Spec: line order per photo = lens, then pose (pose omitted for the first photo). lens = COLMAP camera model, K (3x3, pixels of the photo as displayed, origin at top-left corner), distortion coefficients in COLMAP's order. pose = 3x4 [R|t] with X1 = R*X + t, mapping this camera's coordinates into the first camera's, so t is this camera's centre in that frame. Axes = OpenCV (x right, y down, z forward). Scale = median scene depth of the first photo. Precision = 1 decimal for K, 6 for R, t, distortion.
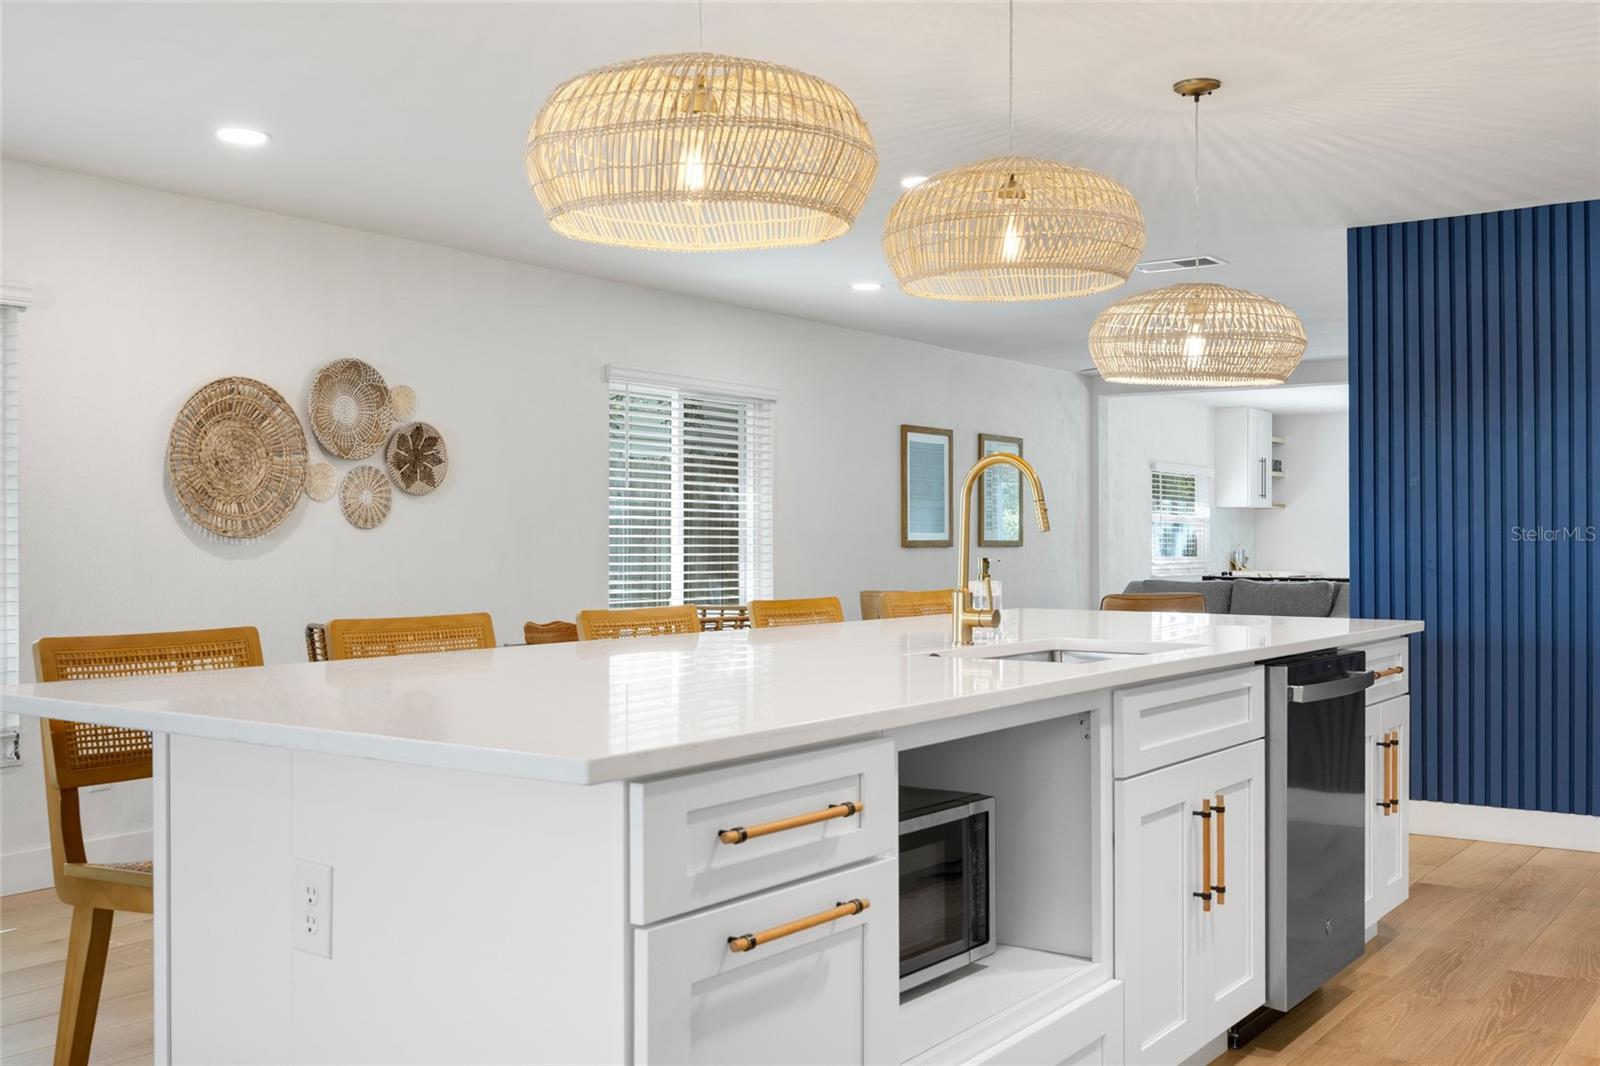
lens RADIAL K [[1512.4, 0, 800.0], [0, 1512.4, 533.0], [0, 0, 1]] dist [-0.016477, 0.000767]
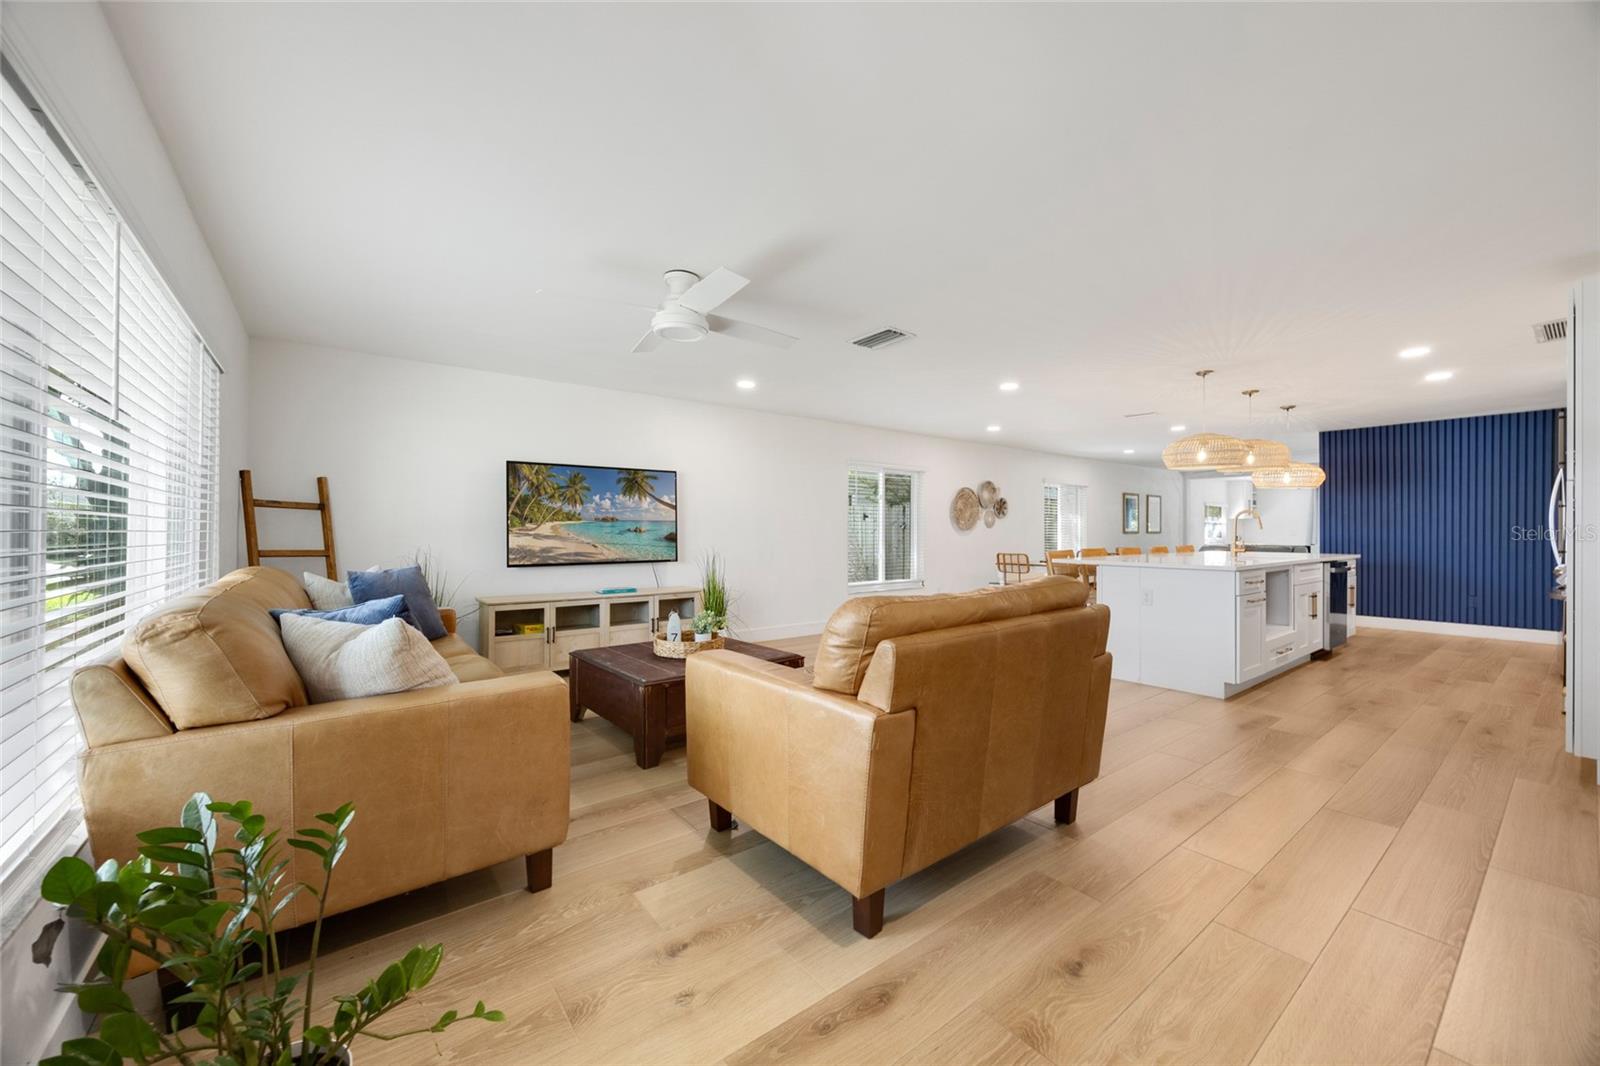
lens RADIAL K [[605.7, 0, 799.9], [0, 605.7, 527.5], [0, 0, 1]] dist [-0.008363, -0.000032]
pose [[0.957183, -0.000751, -0.289483, -0.314060], [0.000600, 1.000000, -0.000610, -0.003160], [0.289483, 0.000410, 0.957183, -0.521408]]
